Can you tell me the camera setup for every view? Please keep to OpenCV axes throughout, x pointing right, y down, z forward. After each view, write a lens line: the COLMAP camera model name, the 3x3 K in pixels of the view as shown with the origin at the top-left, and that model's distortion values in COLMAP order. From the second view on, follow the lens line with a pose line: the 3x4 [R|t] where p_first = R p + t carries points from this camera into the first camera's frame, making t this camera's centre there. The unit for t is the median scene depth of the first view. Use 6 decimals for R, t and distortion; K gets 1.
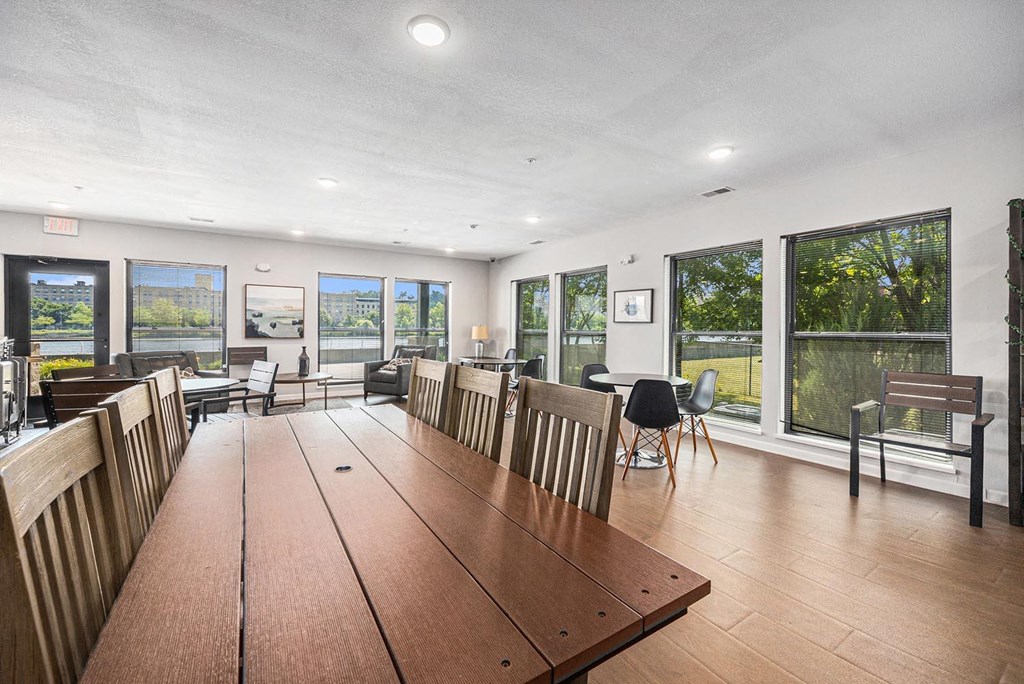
lens RADIAL K [[411.0, 0, 507.4], [0, 411.0, 336.2], [0, 0, 1]] dist [-0.003313, -0.000541]
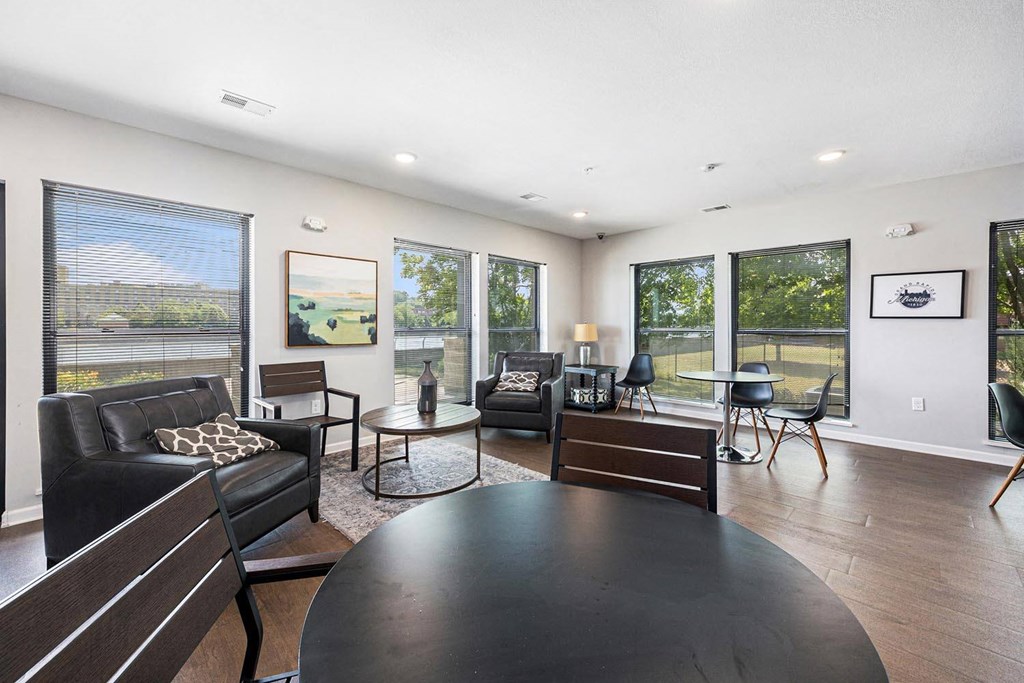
lens RADIAL K [[411.0, 0, 516.5], [0, 411.0, 336.3], [0, 0, 1]] dist [-0.003313, -0.000541]
pose [[0.977182, -0.010808, 0.212129, -0.443995], [0.009320, 0.999924, 0.008015, -0.011288], [-0.212199, -0.005855, 0.977209, 0.380154]]
